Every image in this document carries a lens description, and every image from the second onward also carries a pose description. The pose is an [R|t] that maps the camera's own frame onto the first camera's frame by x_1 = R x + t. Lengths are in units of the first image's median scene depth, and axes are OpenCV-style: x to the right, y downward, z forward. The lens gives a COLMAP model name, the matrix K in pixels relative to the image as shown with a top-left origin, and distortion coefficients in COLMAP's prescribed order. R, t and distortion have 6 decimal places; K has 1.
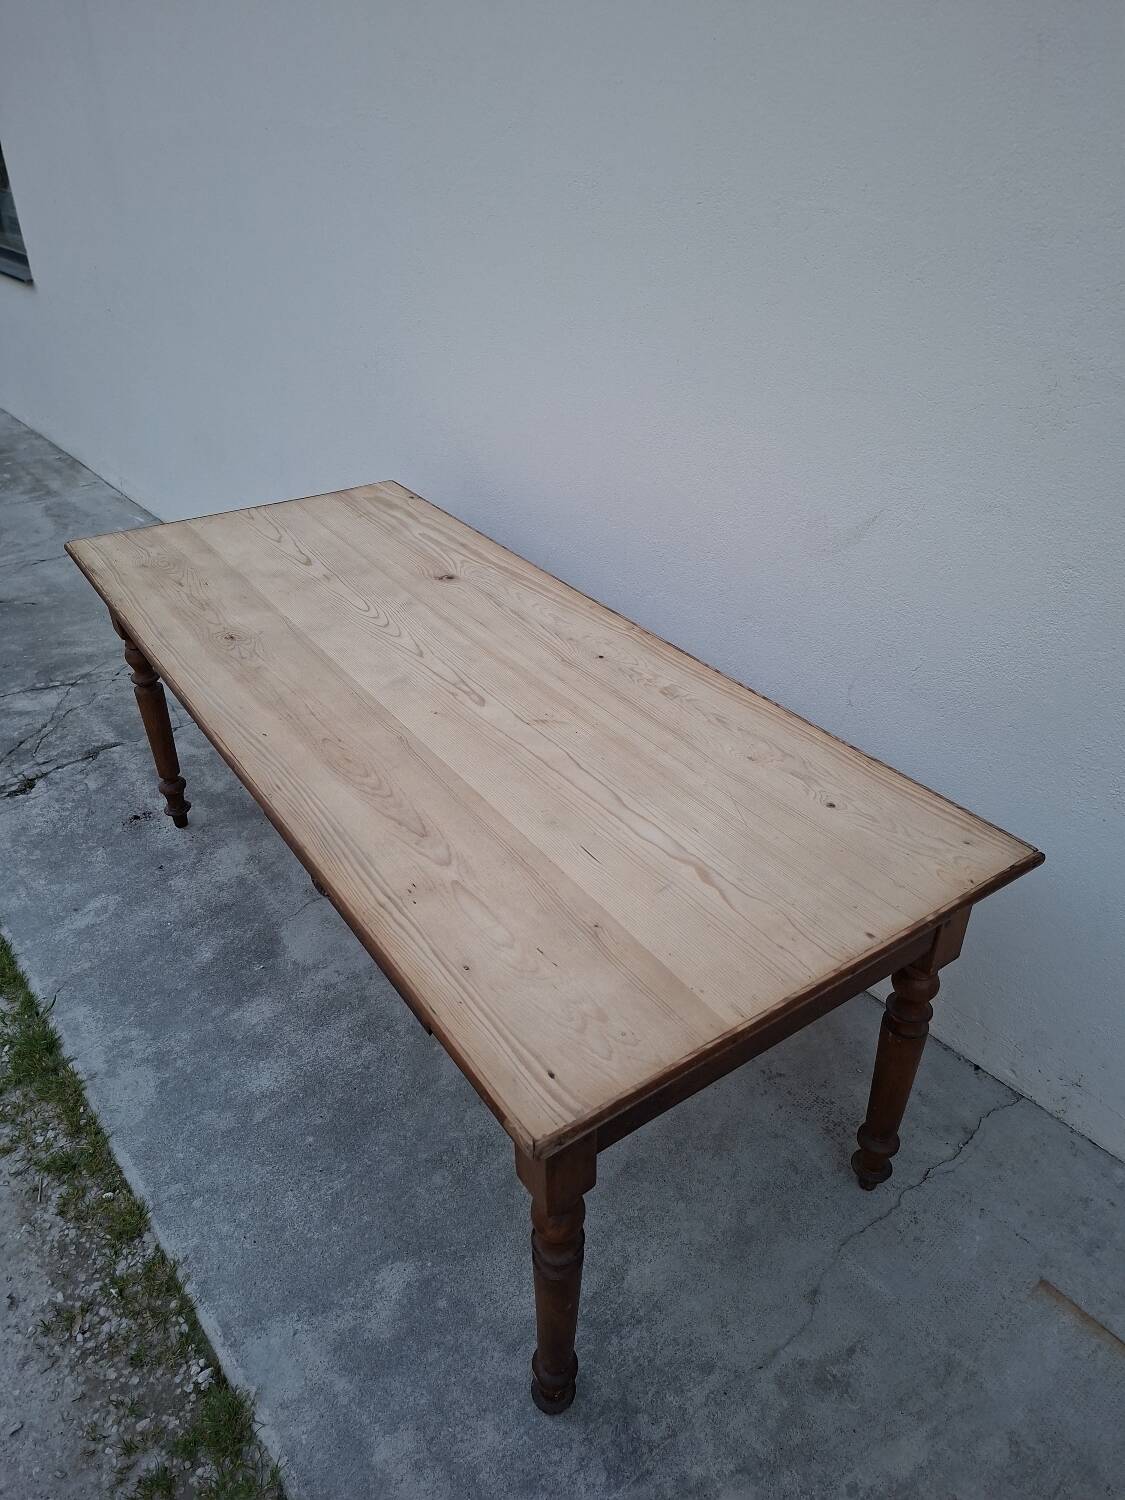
lens RADIAL K [[1033.4, 0, 575.5], [0, 1033.4, 732.8], [0, 0, 1]] dist [0.048714, -0.047651]
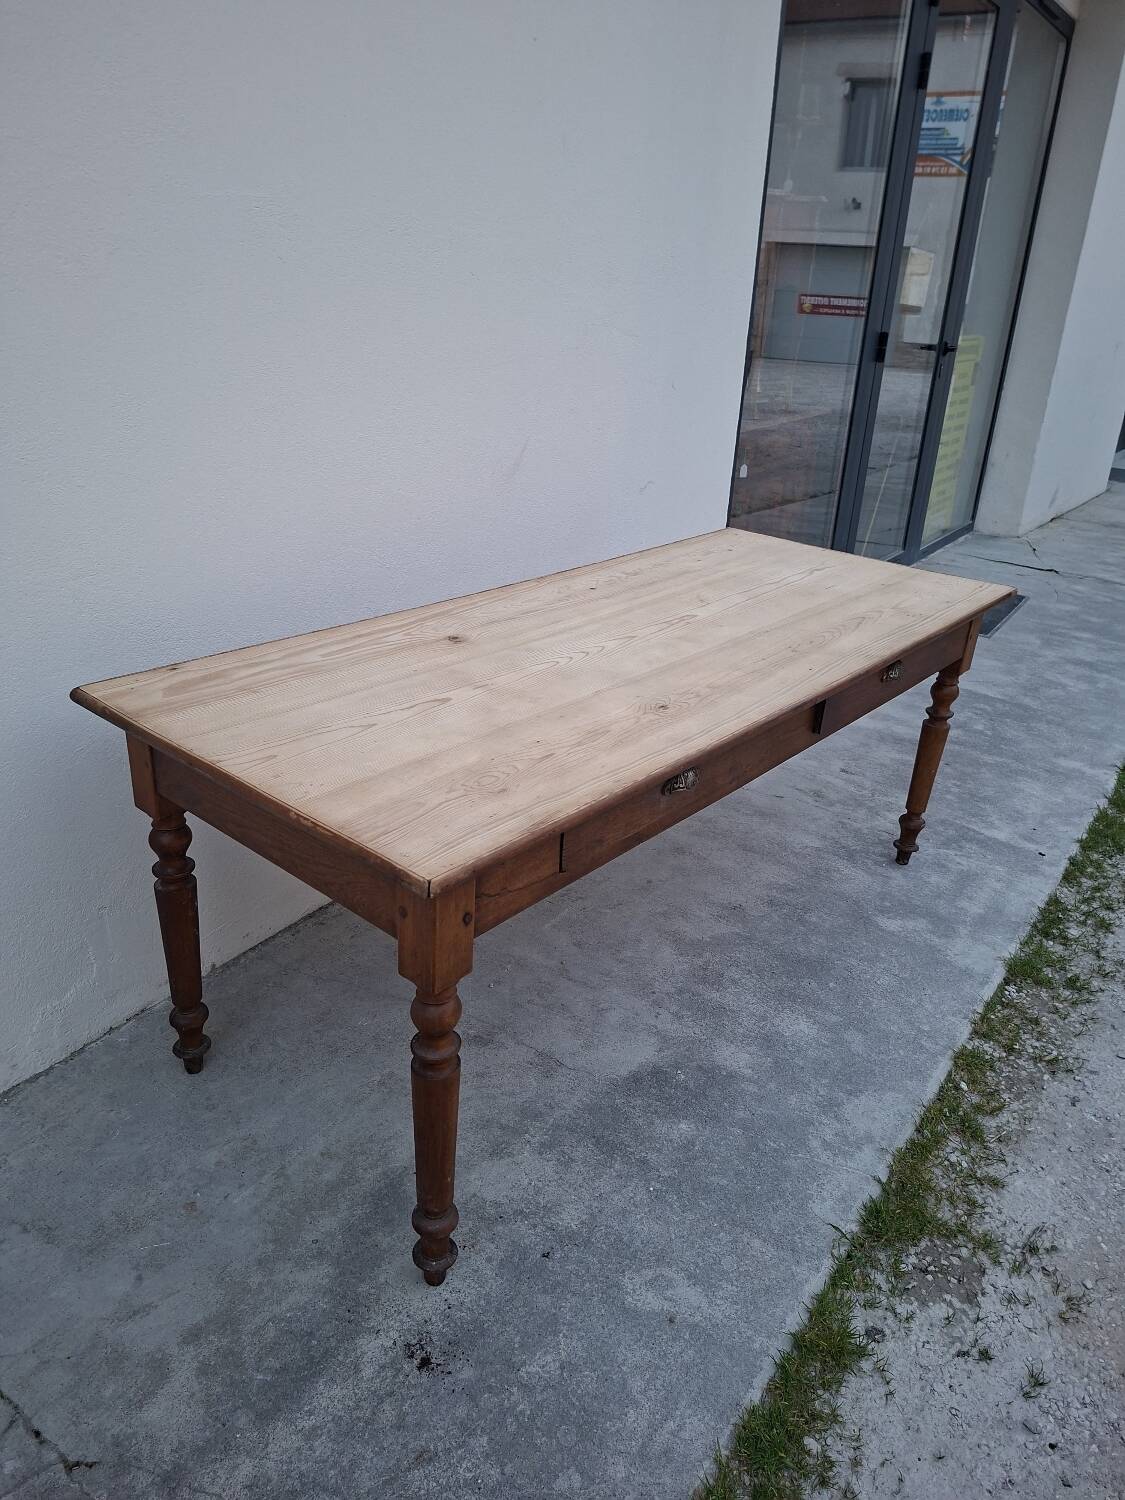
lens RADIAL K [[1035.8, 0, 546.5], [0, 1035.8, 741.1], [0, 0, 1]] dist [0.072614, -0.077040]
pose [[-0.242075, -0.405282, 0.881559, -1.134614], [0.463296, 0.750028, 0.472033, -0.550110], [-0.852500, 0.522690, 0.006202, 1.134879]]
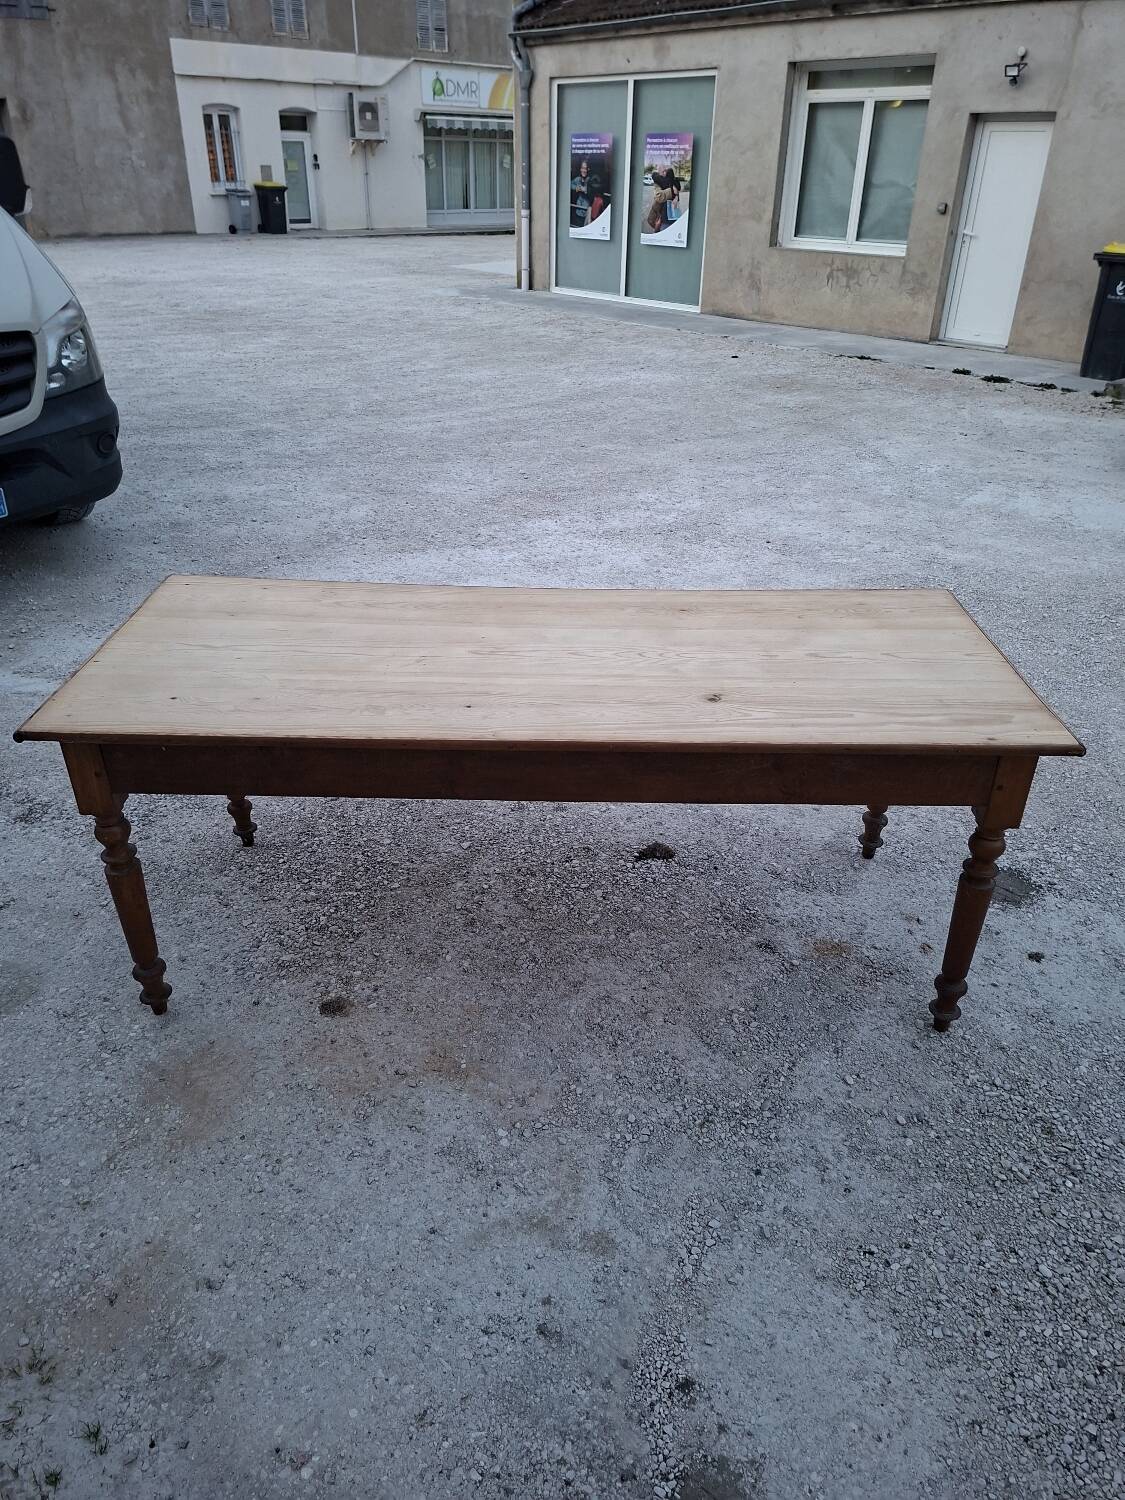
lens RADIAL K [[1025.8, 0, 558.8], [0, 1025.8, 753.7], [0, 0, 1]] dist [0.077125, -0.071687]
pose [[-0.586871, 0.399866, -0.704052, 0.738587], [-0.432182, 0.580610, 0.690008, -0.819055], [0.684690, 0.709224, -0.167929, 1.277989]]
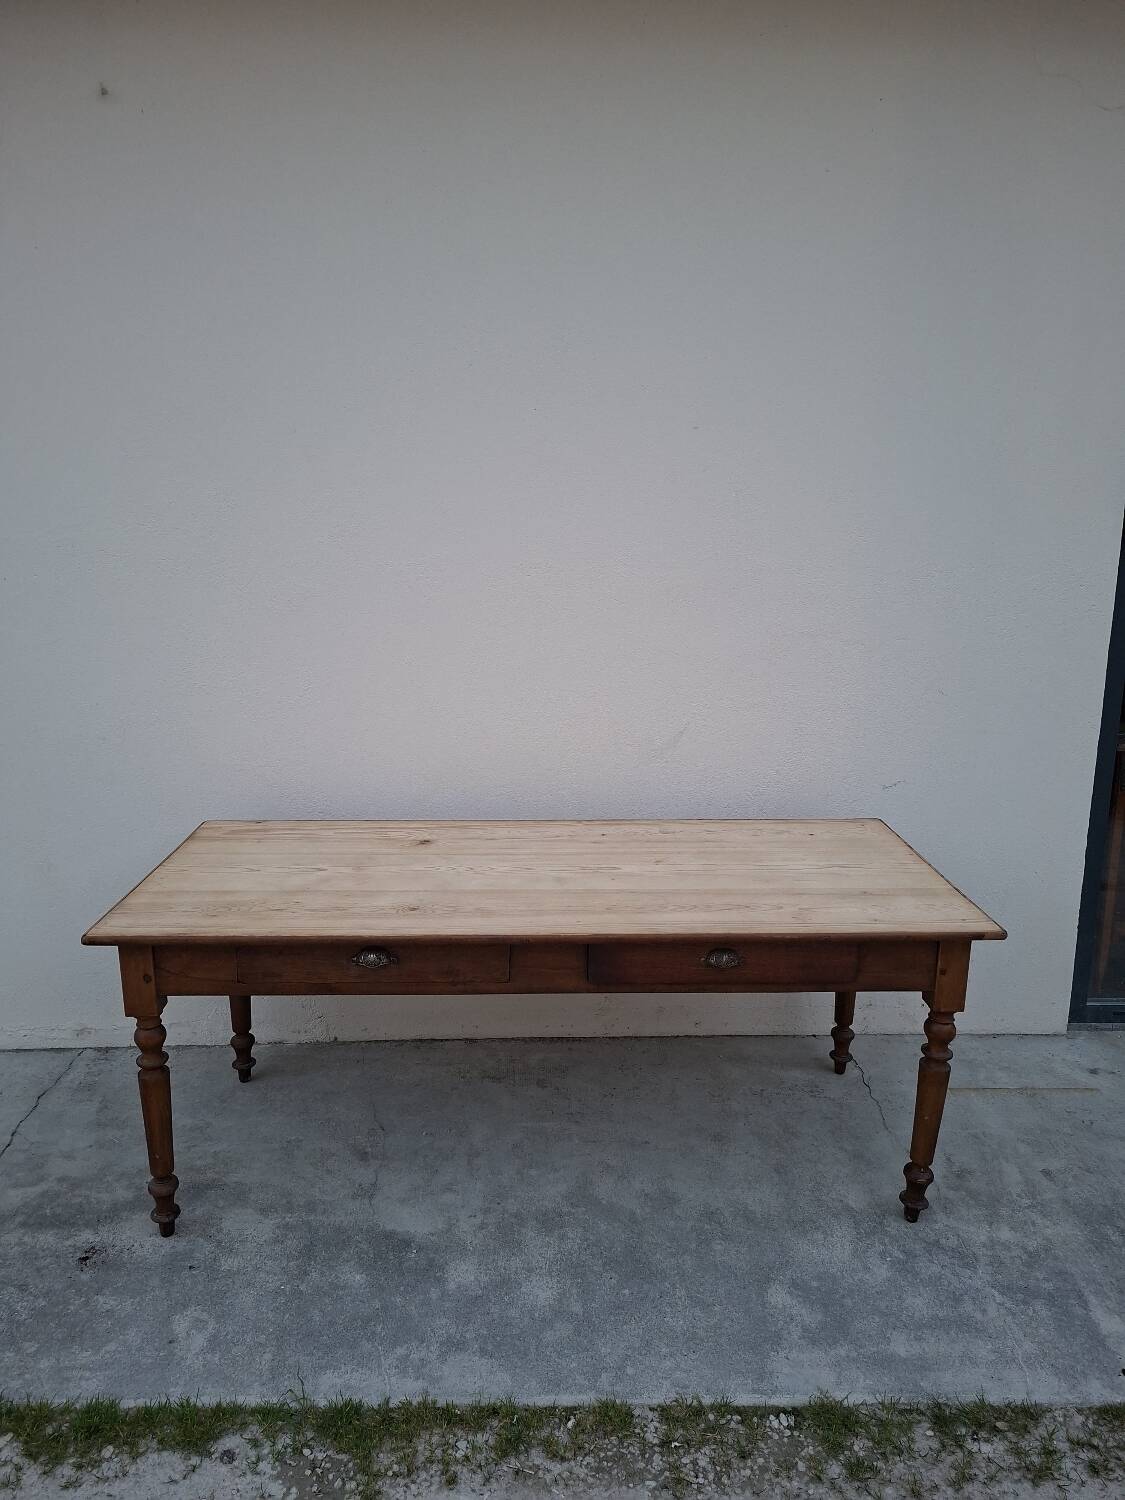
lens RADIAL K [[1040.9, 0, 548.3], [0, 1040.9, 727.7], [0, 0, 1]] dist [0.039018, -0.034406]
pose [[0.630968, -0.157984, 0.759553, -1.111536], [0.404139, 0.902649, -0.147975, -0.041953], [-0.662232, 0.400332, 0.633390, 0.059852]]
